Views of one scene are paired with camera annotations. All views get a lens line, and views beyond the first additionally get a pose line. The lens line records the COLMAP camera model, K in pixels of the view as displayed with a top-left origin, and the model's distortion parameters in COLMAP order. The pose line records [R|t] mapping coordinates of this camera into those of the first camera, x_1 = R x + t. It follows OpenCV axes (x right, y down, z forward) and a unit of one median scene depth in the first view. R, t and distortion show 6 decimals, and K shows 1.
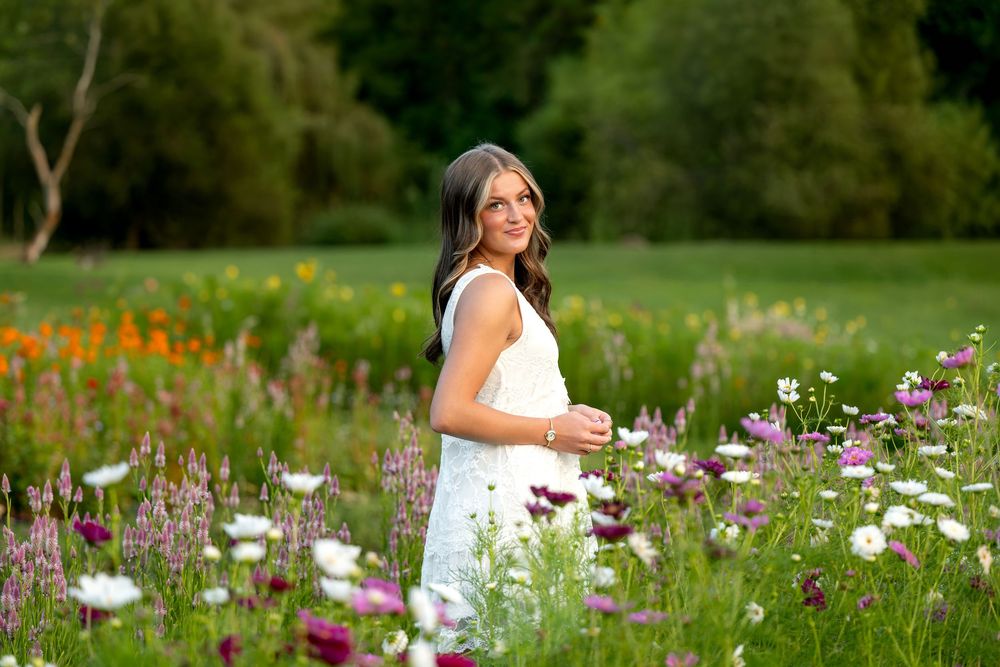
lens RADIAL K [[1506.4, 0, 498.1], [0, 1506.4, 355.7], [0, 0, 1]] dist [-0.014026, -0.023661]
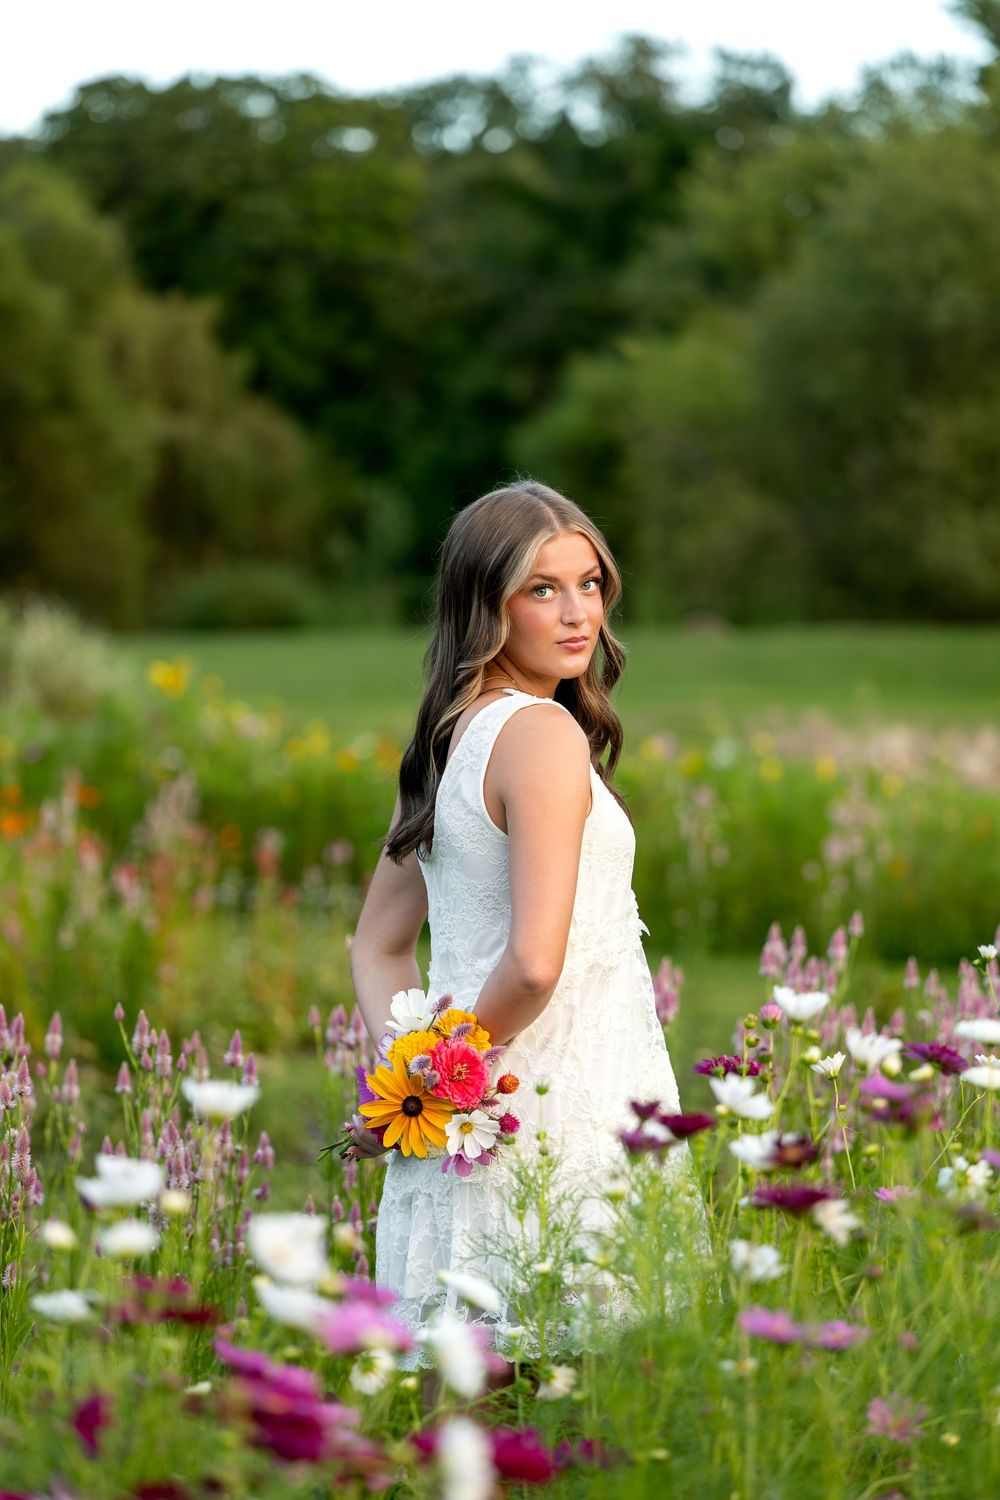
lens RADIAL K [[2259.6, 0, 406.4], [0, 2259.6, 750.5], [0, 0, 1]] dist [-0.014026, -0.023661]
pose [[0.999996, 0.001660, 0.002361, -0.047290], [-0.001642, 0.999971, -0.007412, -0.026932], [-0.002373, 0.007408, 0.999970, 0.130467]]
